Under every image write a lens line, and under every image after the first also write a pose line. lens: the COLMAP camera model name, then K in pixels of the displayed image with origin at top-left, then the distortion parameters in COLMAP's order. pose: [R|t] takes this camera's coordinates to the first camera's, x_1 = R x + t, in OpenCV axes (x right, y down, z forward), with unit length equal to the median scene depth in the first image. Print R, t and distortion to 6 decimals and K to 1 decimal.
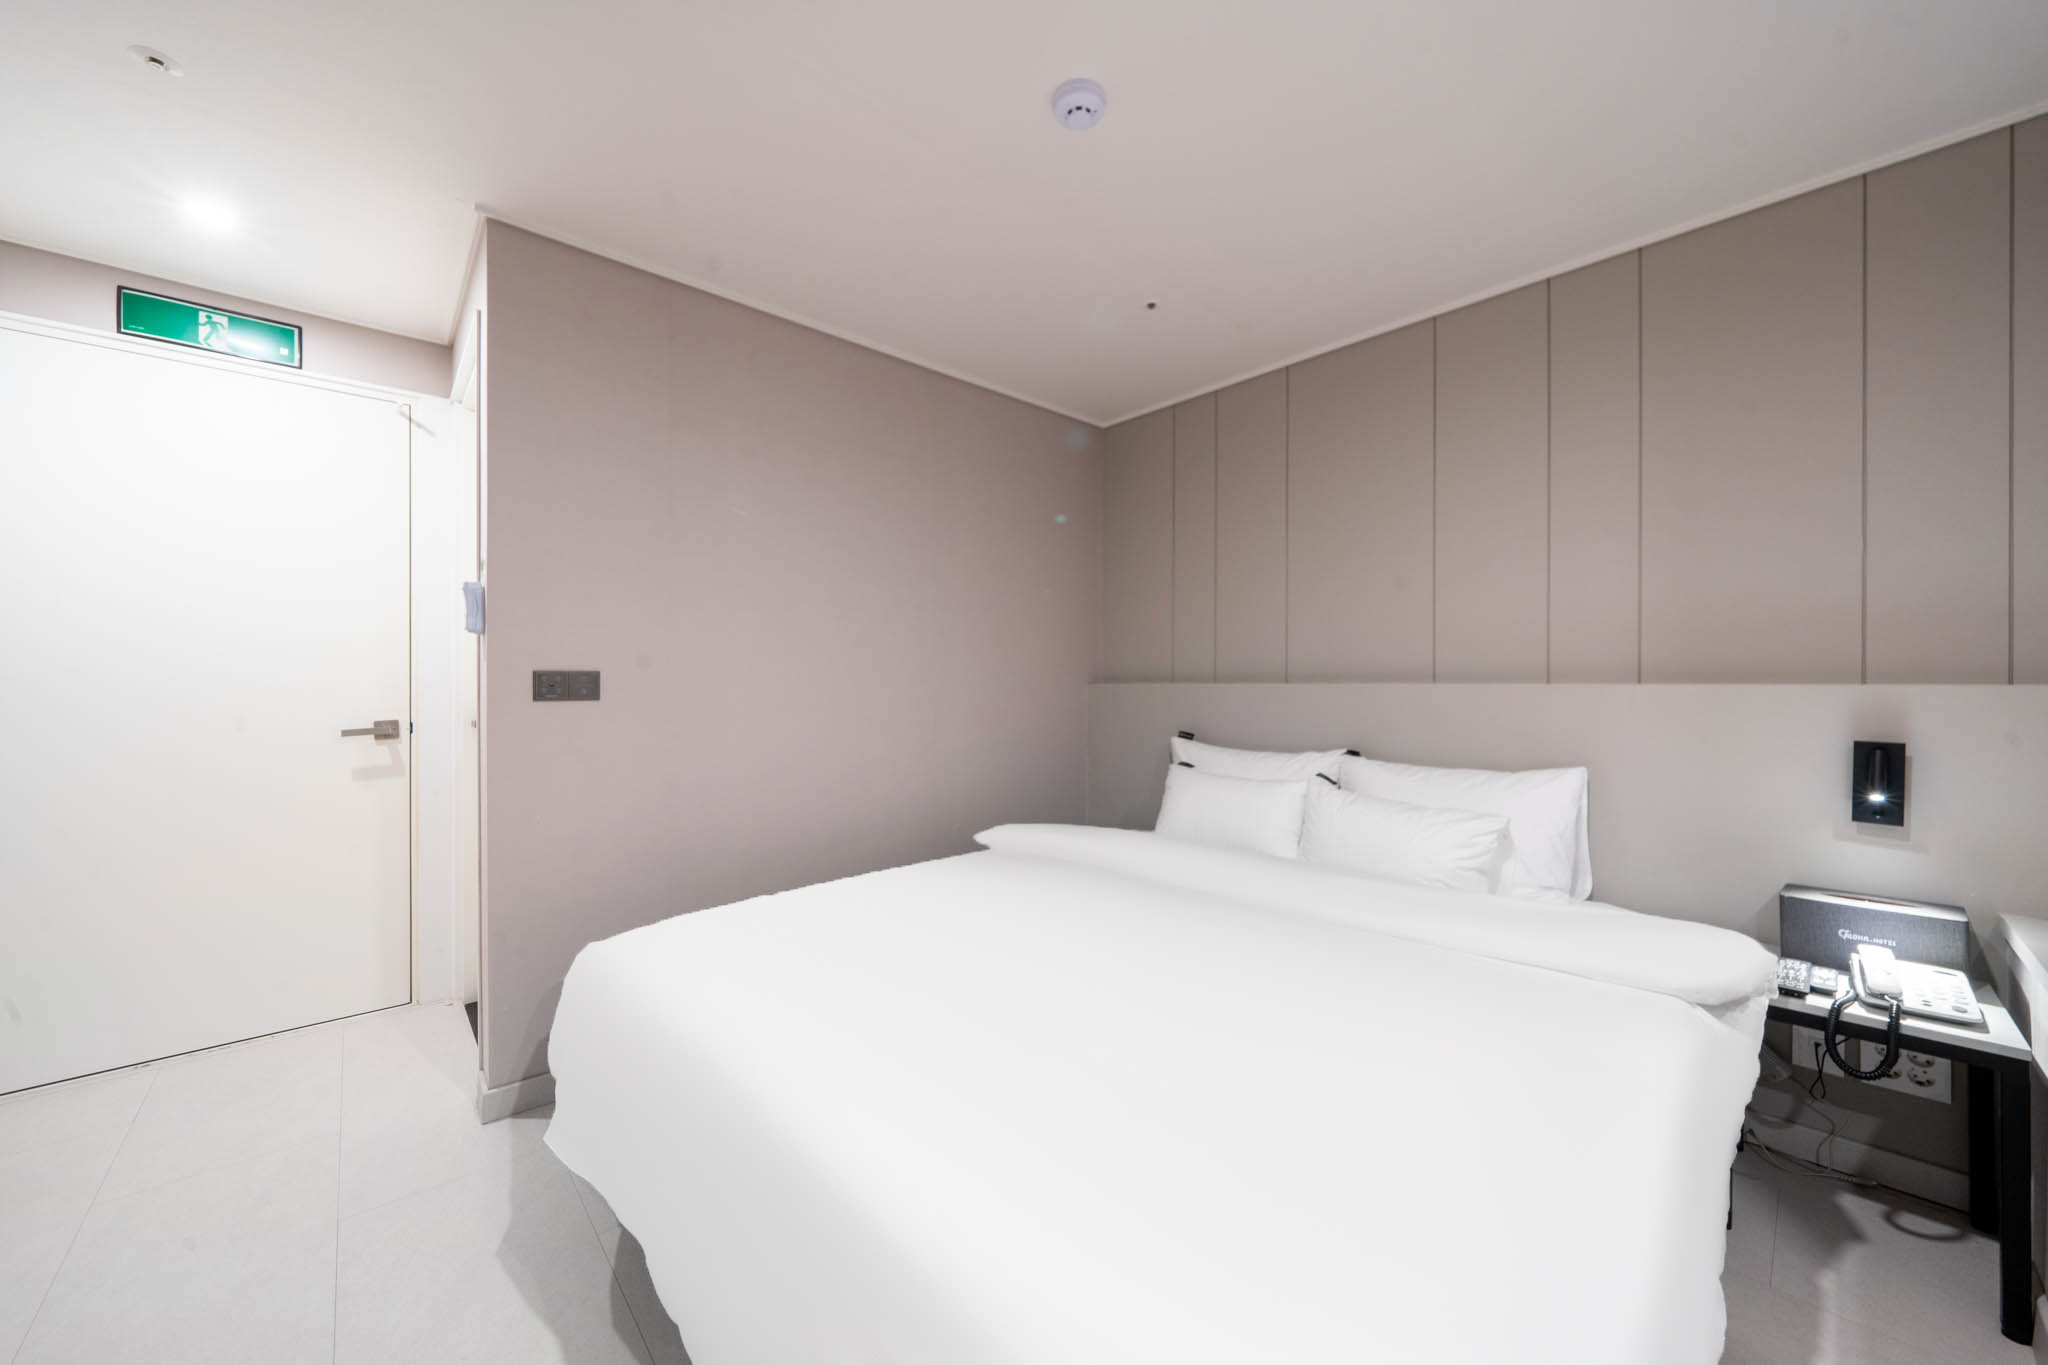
lens RADIAL K [[797.5, 0, 1024.0], [0, 797.5, 682.5], [0, 0, 1]] dist [0.000274, 0.000025]
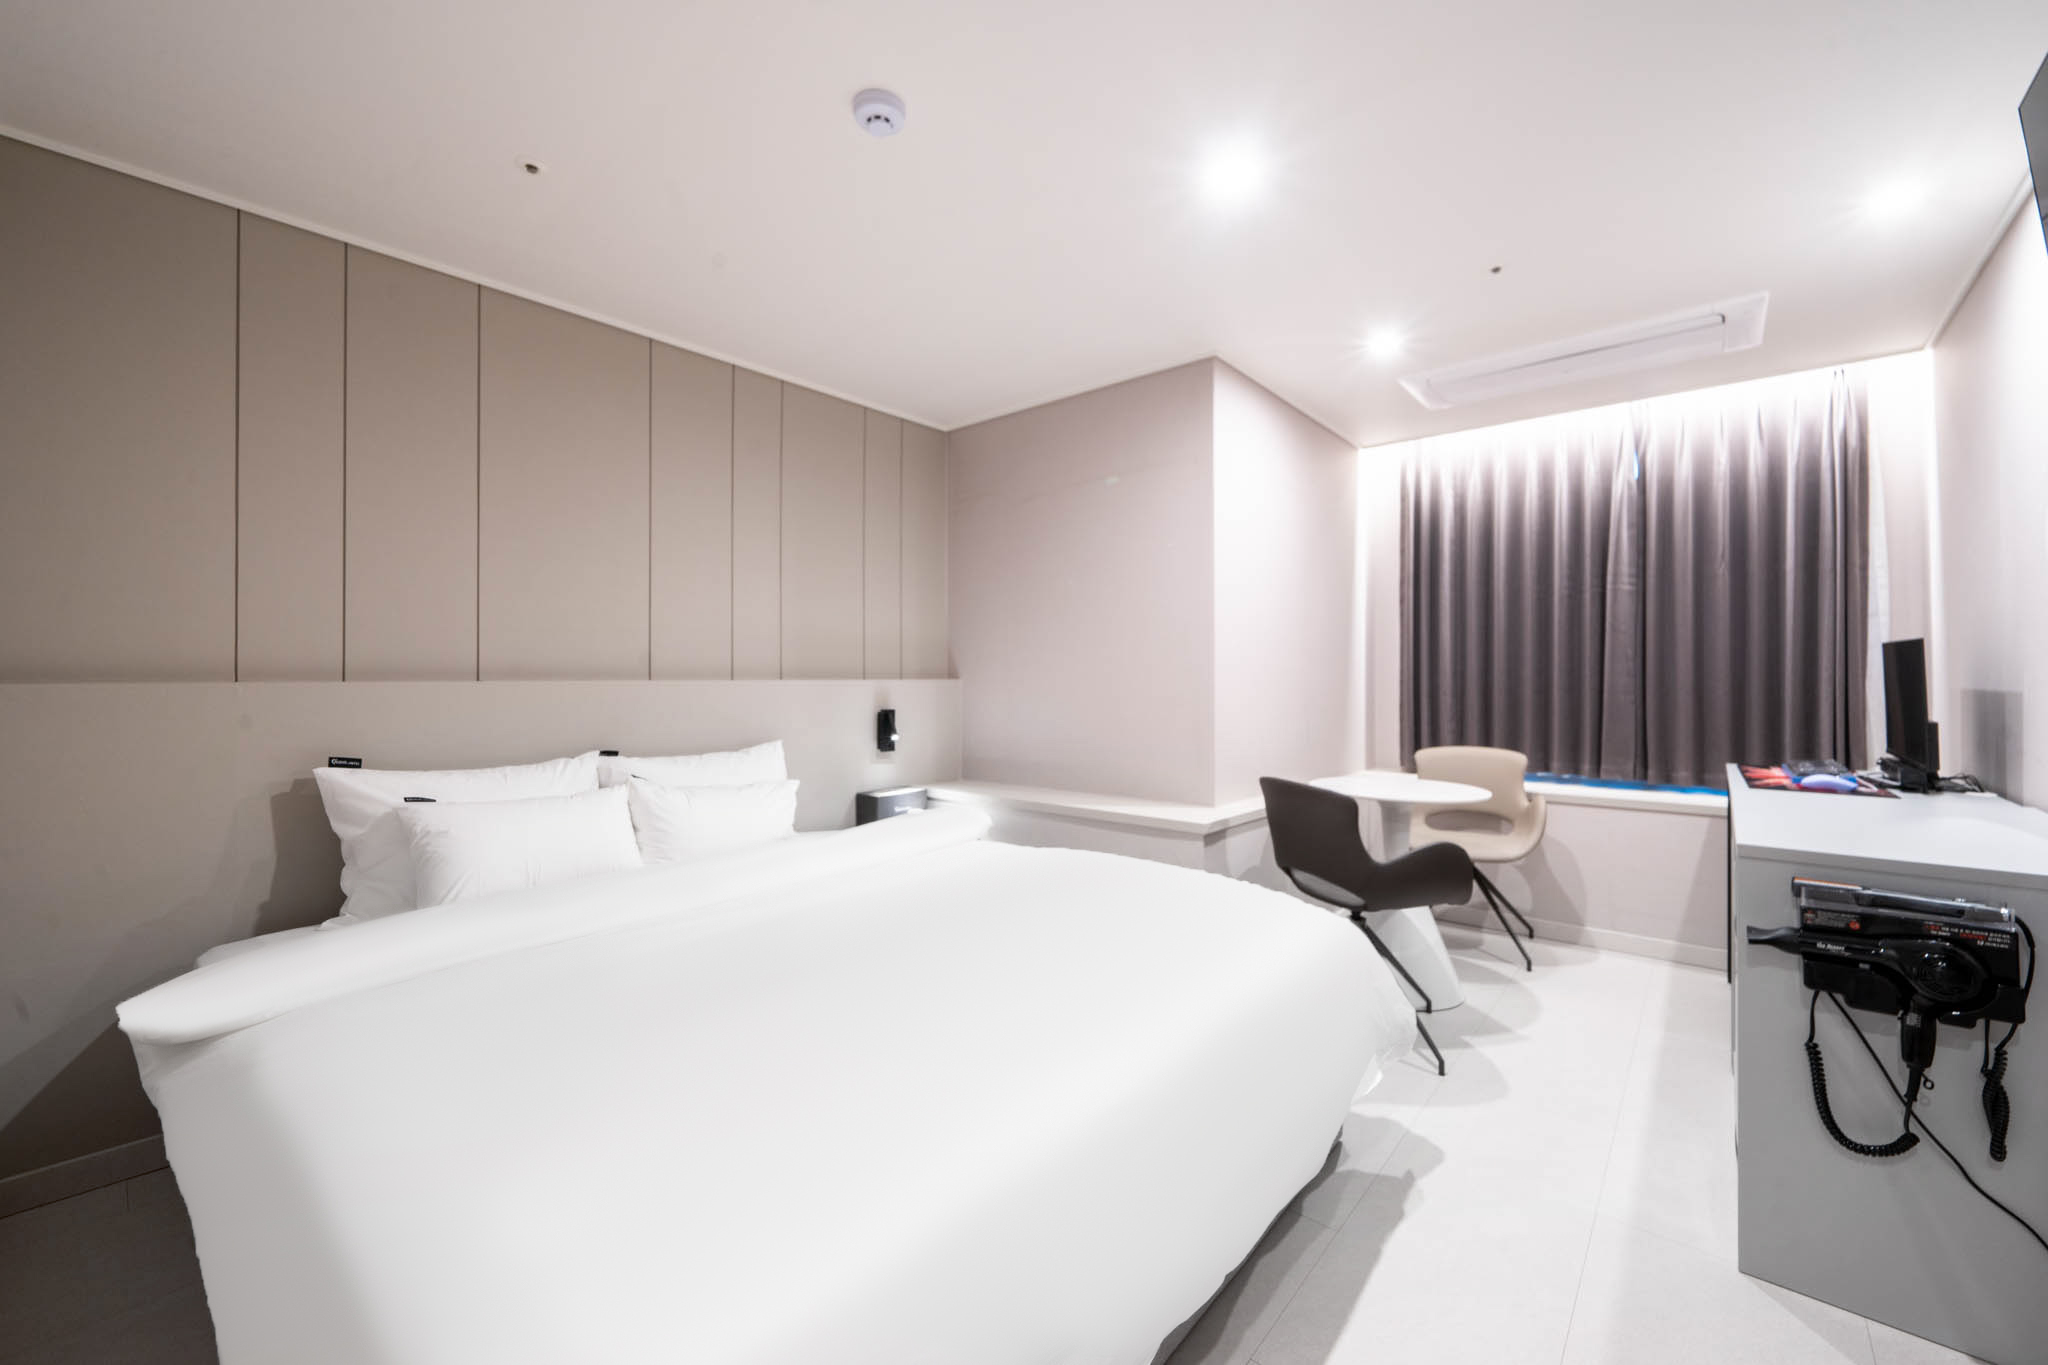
lens RADIAL K [[797.5, 0, 1024.0], [0, 797.5, 682.5], [0, 0, 1]] dist [0.000274, 0.000025]
pose [[-0.159027, -0.003811, 0.987267, -0.674809], [0.003331, 0.999985, 0.004397, 0.001439], [-0.987269, 0.003988, -0.159012, 0.739944]]
